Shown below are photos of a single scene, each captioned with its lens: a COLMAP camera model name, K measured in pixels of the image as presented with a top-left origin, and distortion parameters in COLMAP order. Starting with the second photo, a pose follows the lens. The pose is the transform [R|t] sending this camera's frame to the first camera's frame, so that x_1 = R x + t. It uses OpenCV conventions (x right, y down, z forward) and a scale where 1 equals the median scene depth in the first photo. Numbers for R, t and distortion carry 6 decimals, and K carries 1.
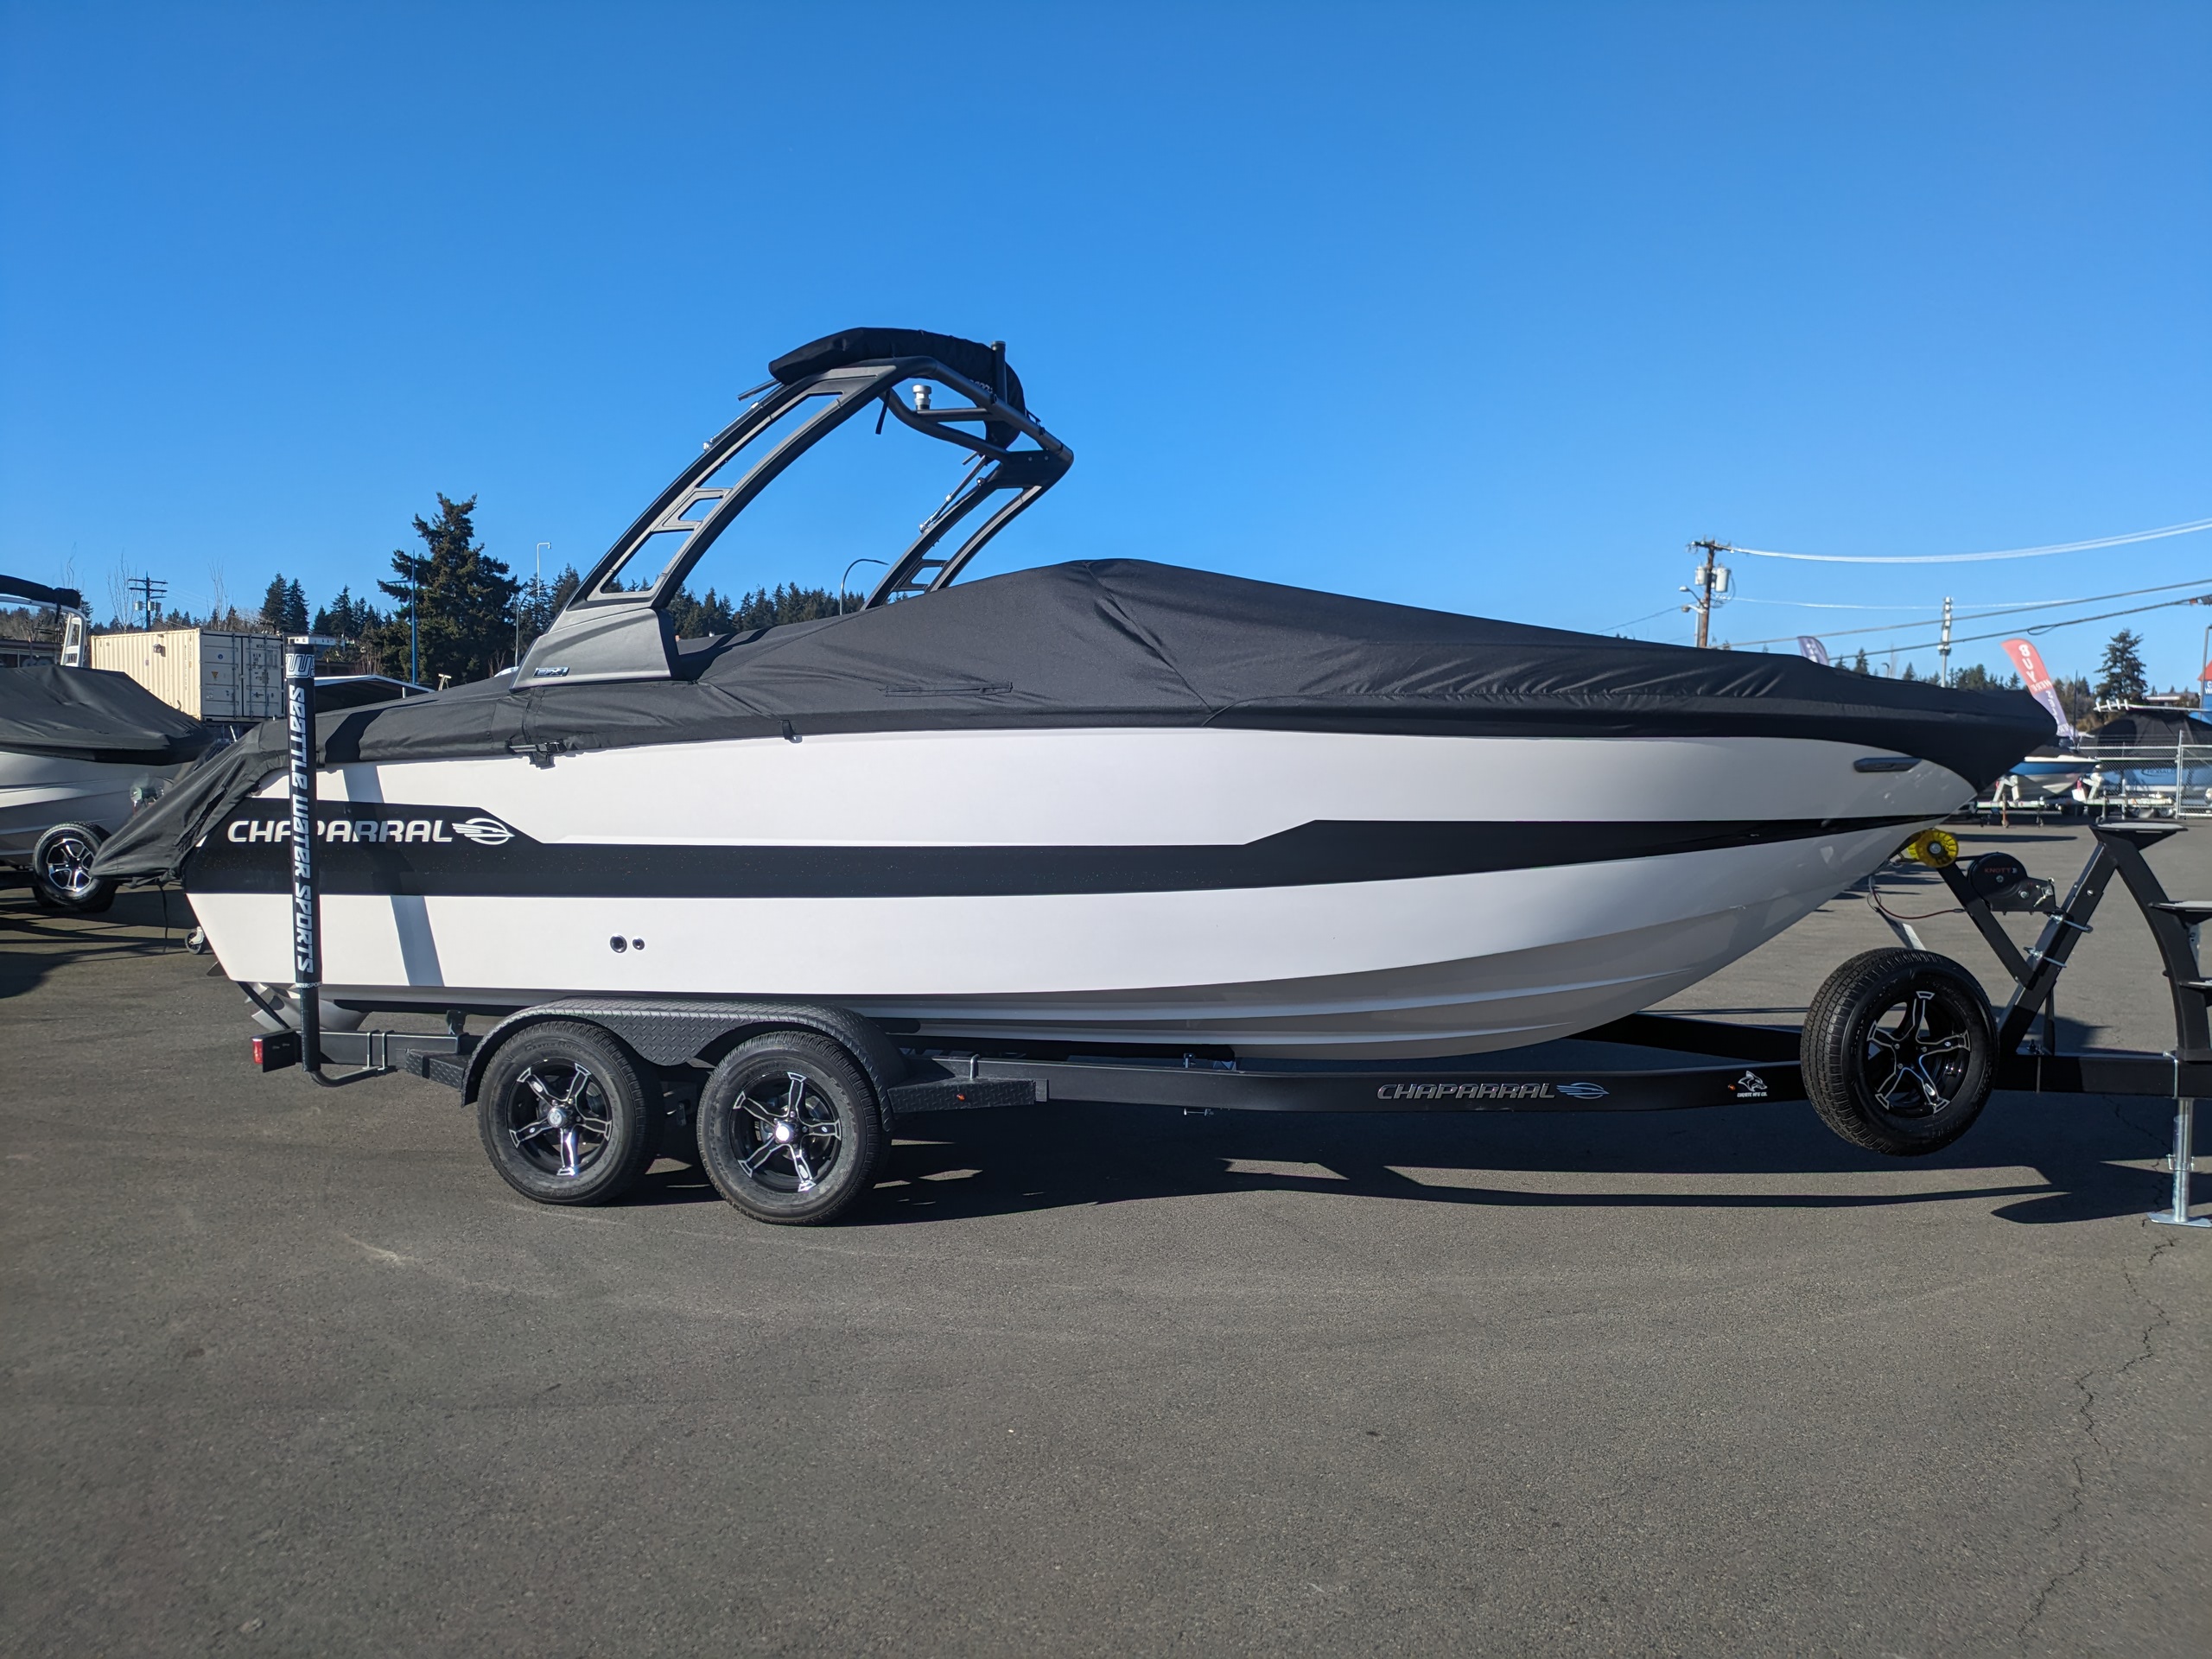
lens RADIAL K [[1622.1, 0, 1083.4], [0, 1622.1, 861.5], [0, 0, 1]] dist [0.057163, -0.062465]
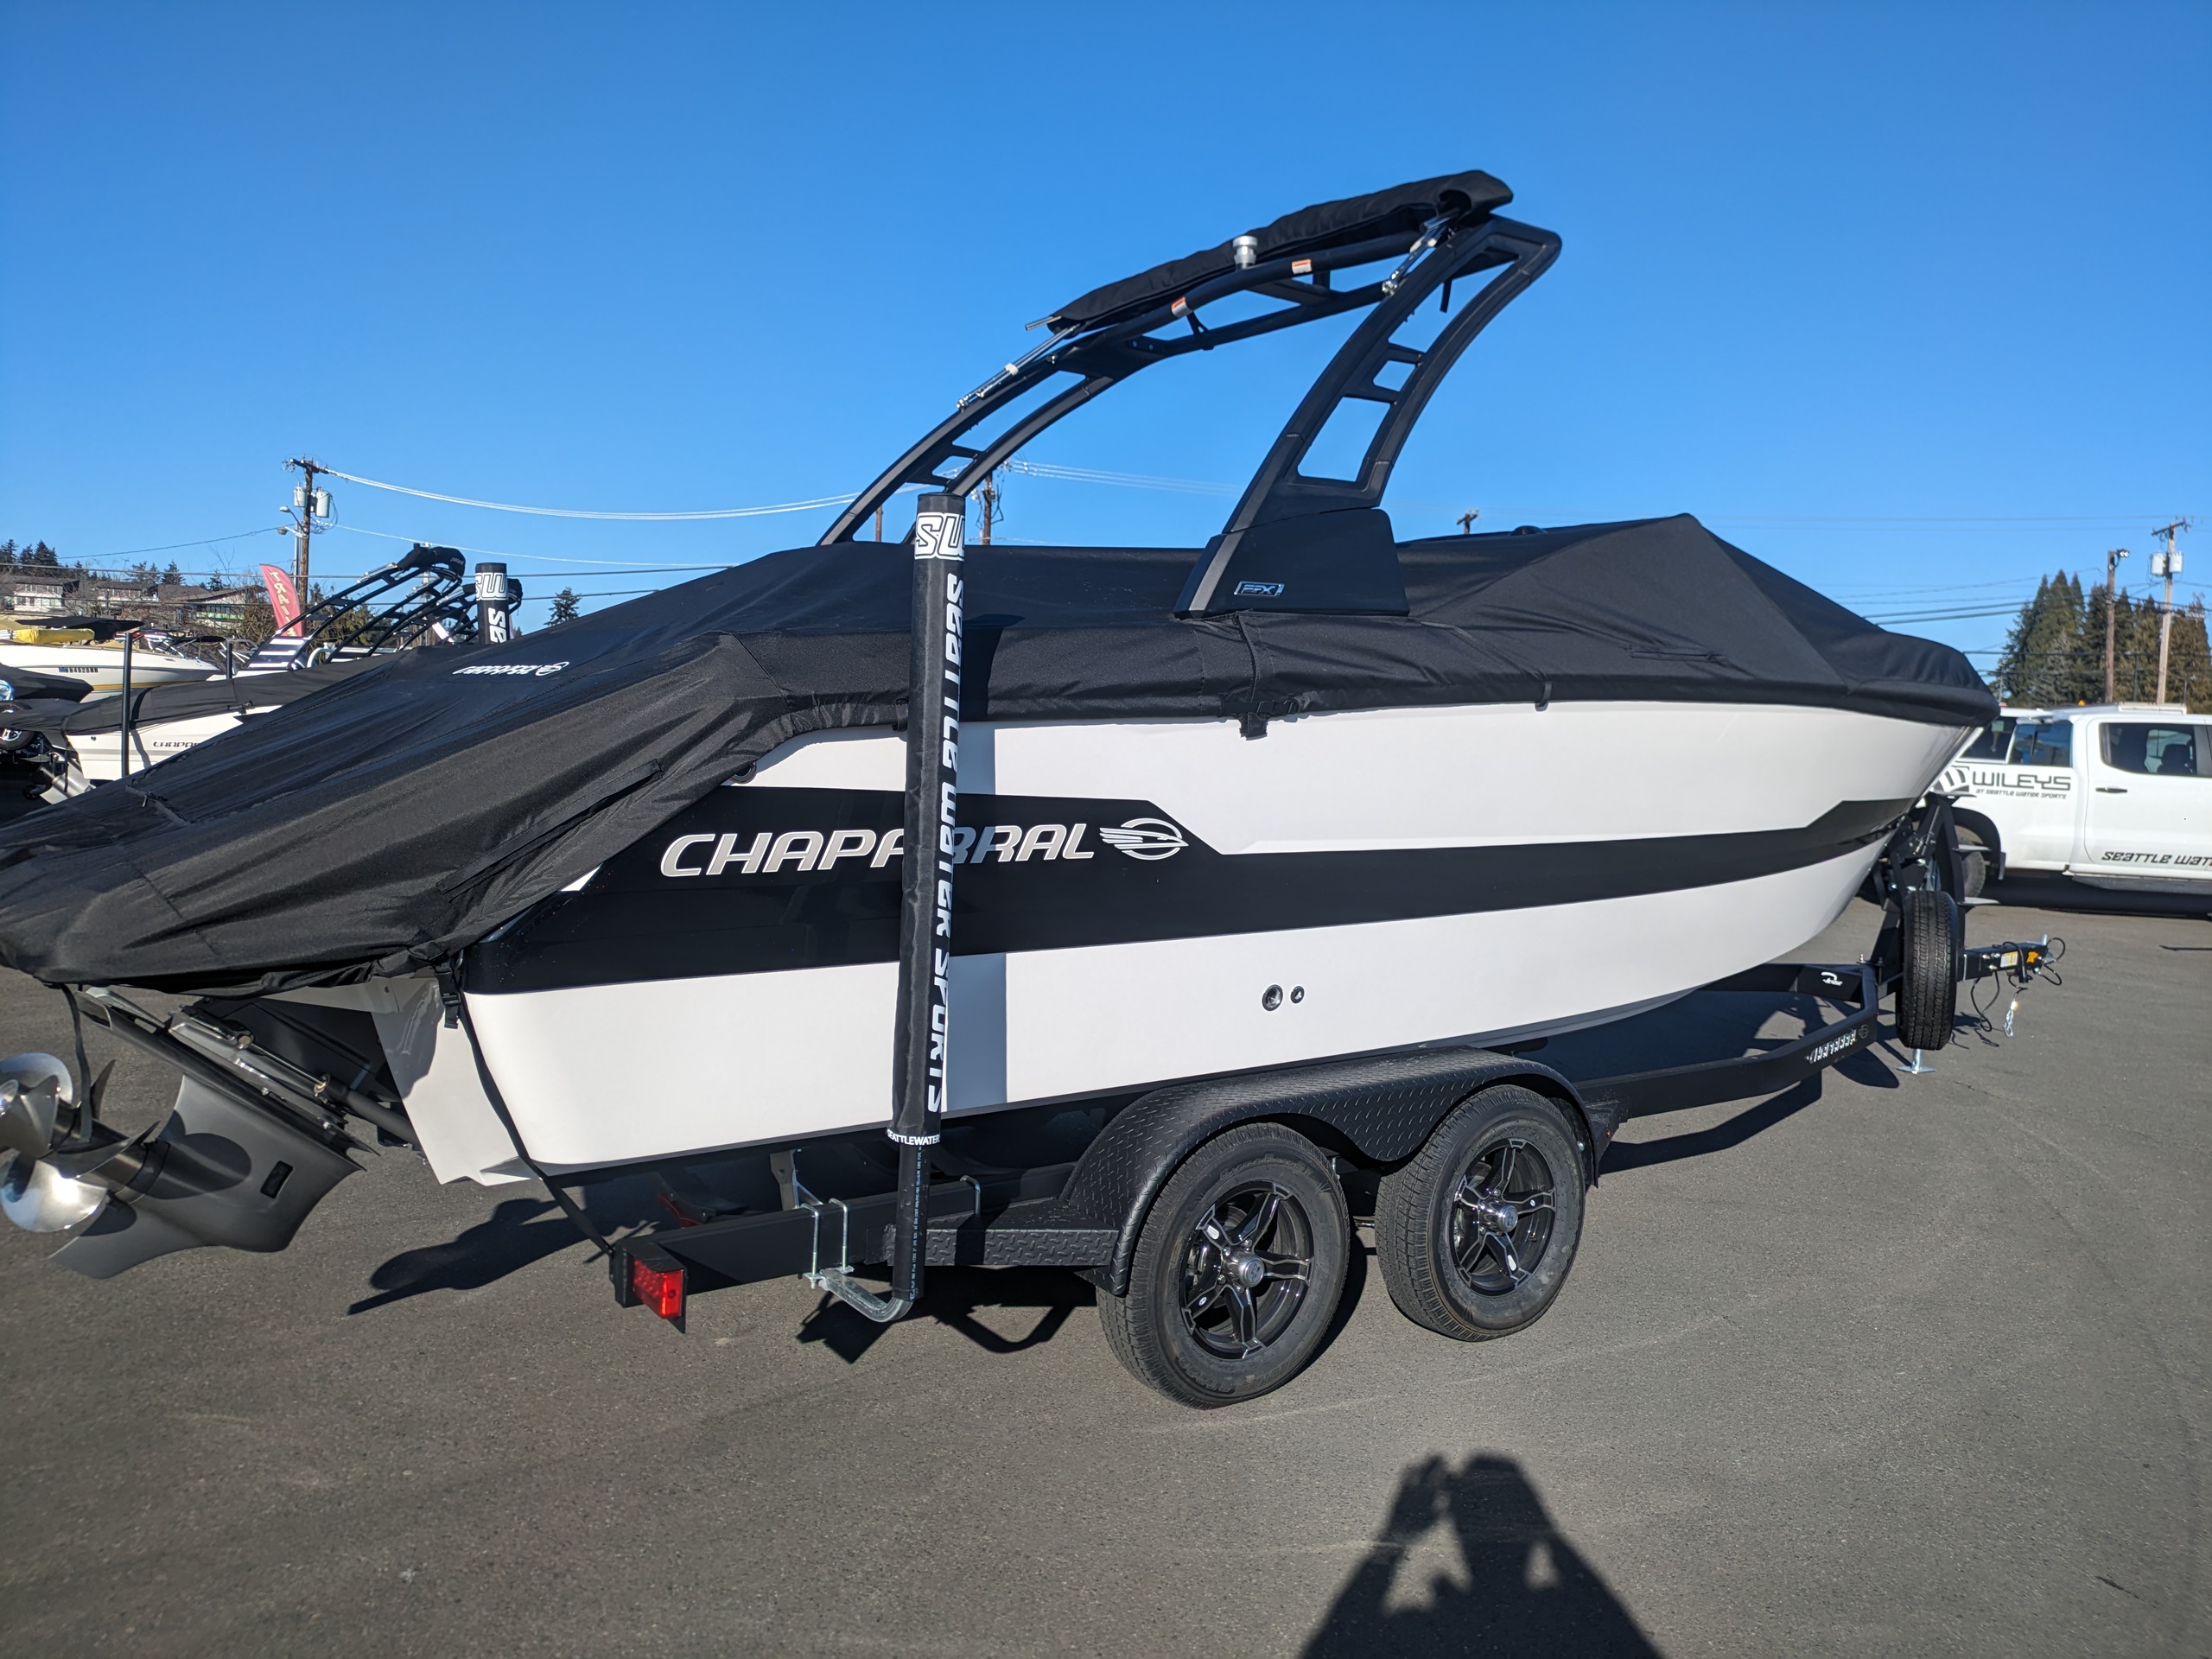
lens RADIAL K [[1622.1, 0, 1083.4], [0, 1622.1, 861.5], [0, 0, 1]] dist [0.057163, -0.062465]
pose [[0.644529, -0.046903, 0.763140, -0.839167], [0.016534, 0.998738, 0.047419, -0.039022], [-0.764401, -0.017945, 0.644491, 0.618670]]
